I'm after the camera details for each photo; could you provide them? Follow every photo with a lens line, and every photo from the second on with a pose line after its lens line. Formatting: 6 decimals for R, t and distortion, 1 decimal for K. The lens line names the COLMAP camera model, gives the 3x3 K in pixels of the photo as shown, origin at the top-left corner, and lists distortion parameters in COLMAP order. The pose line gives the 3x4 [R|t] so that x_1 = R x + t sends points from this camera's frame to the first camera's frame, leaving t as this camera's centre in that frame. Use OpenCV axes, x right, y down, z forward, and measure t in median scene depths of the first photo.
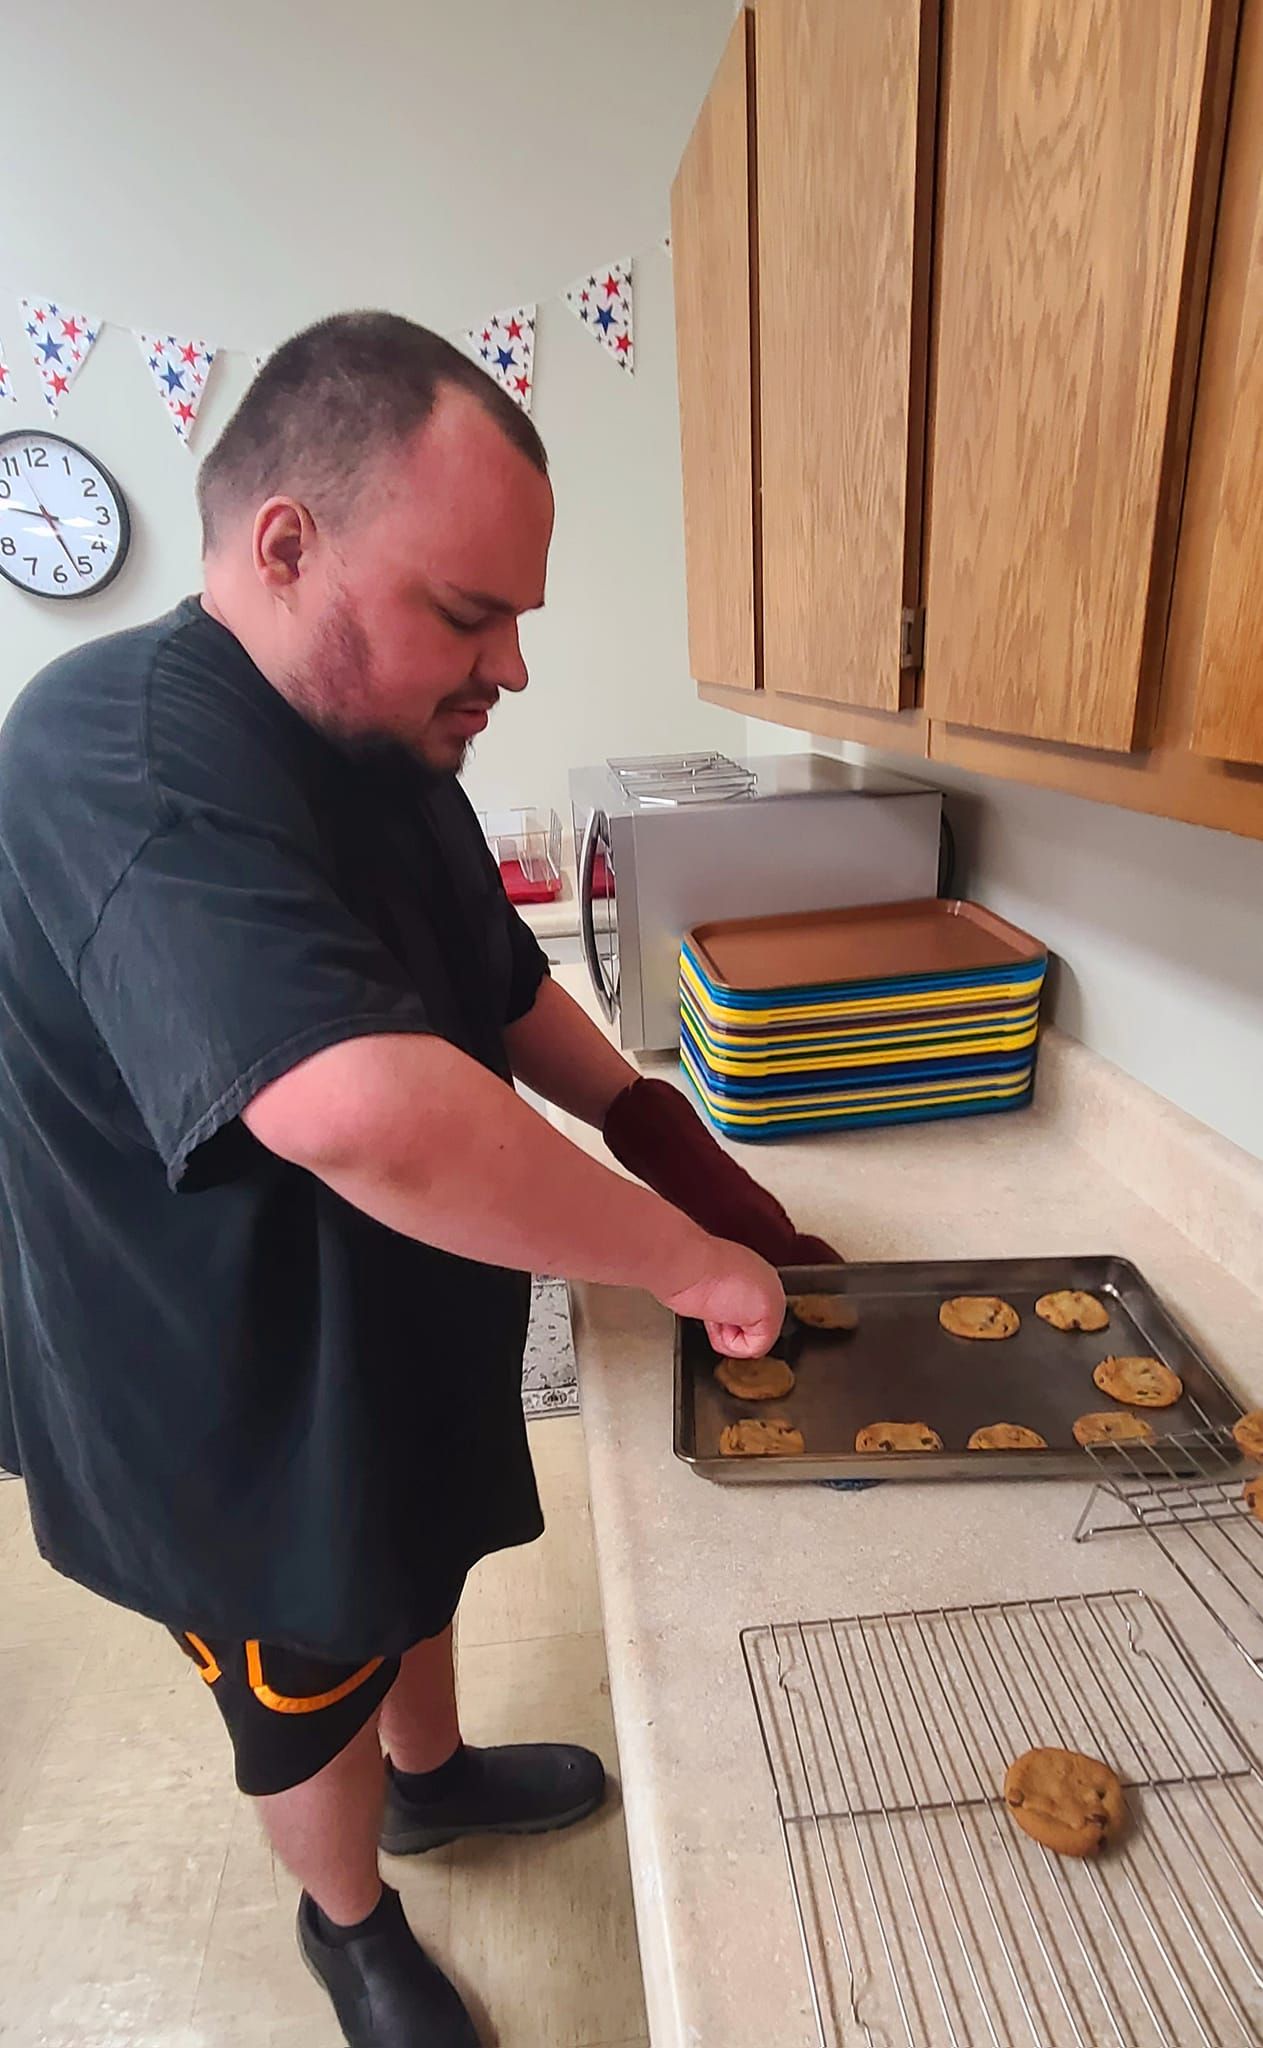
lens RADIAL K [[1118.2, 0, 651.0], [0, 1118.2, 1179.9], [0, 0, 1]] dist [0.001327, -0.000989]
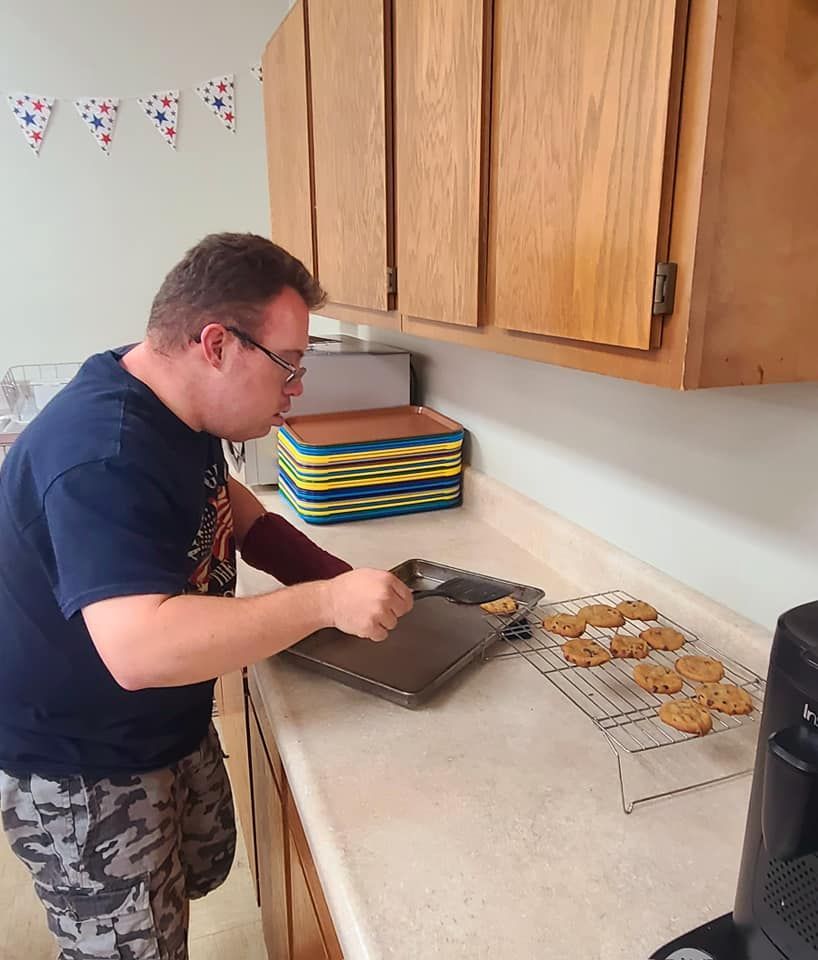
lens RADIAL K [[713.9, 0, 407.8], [0, 713.9, 501.2], [0, 0, 1]] dist [0.025347, -0.015975]
pose [[0.972139, -0.016567, 0.233819, -0.065203], [0.049782, 0.989336, -0.136878, 0.127770], [-0.229058, 0.144704, 0.962597, -0.269580]]
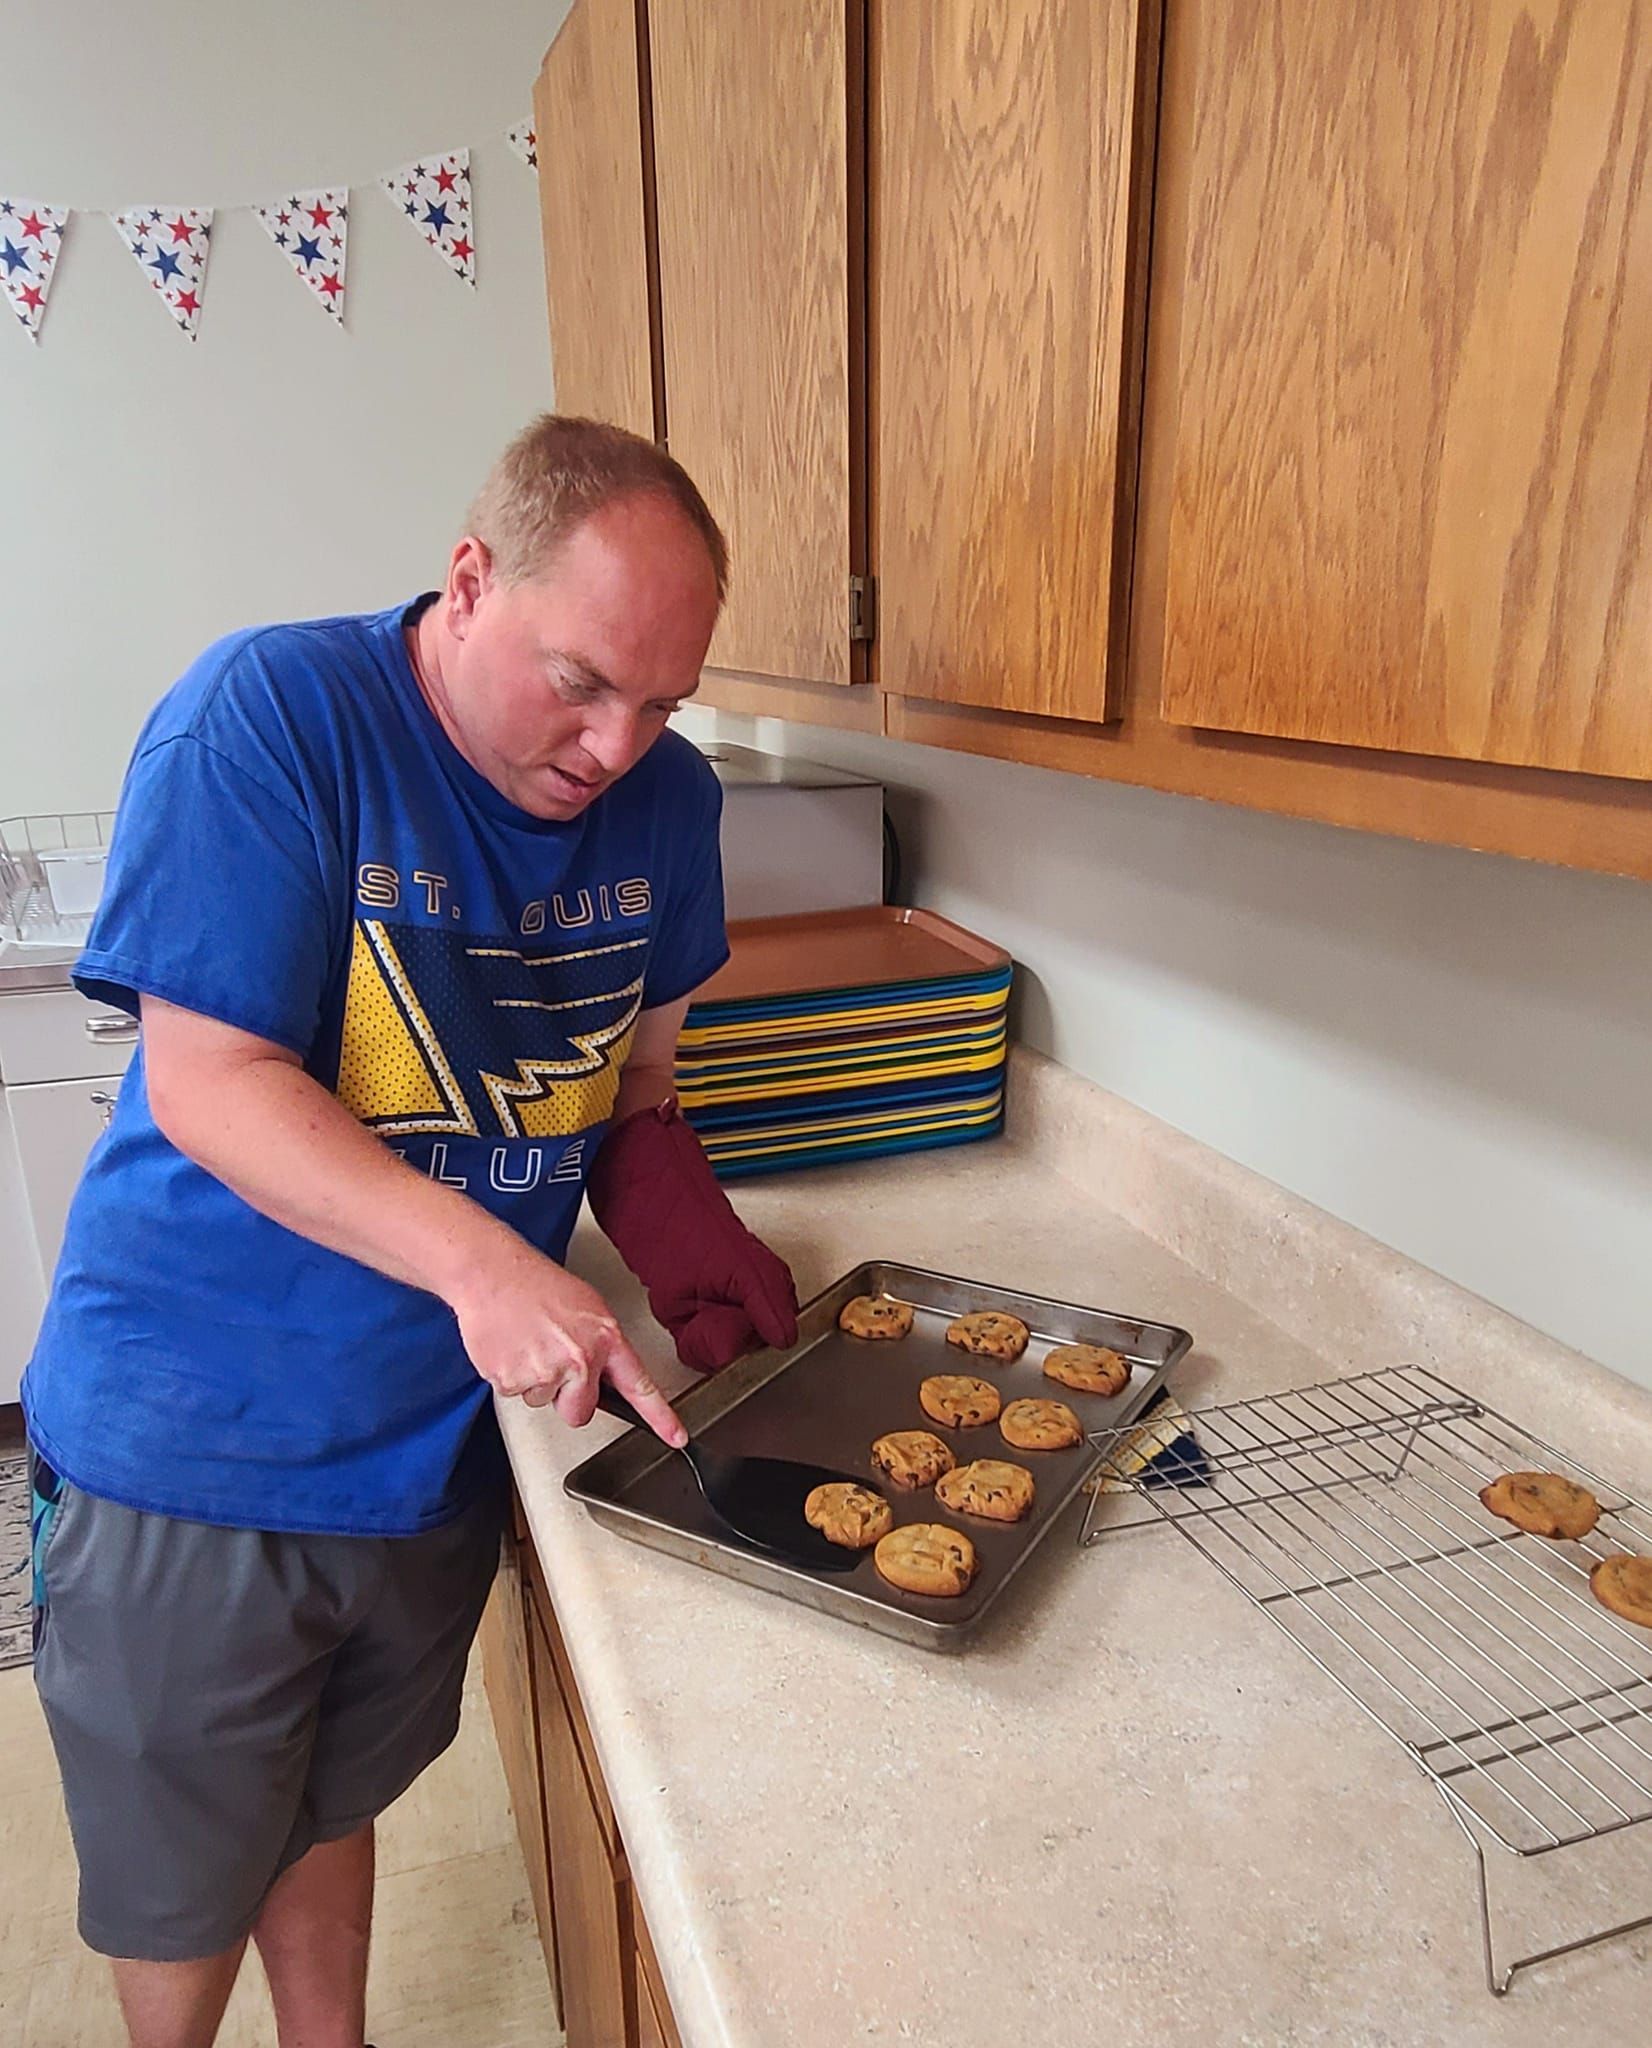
lens RADIAL K [[1453.4, 0, 825.3], [0, 1453.4, 1177.1], [0, 0, 1]] dist [0.018856, -0.005922]
pose [[0.974799, -0.035231, 0.220284, -0.063602], [0.053206, 0.995672, -0.076203, 0.060265], [-0.216646, 0.086003, 0.972455, -0.098703]]
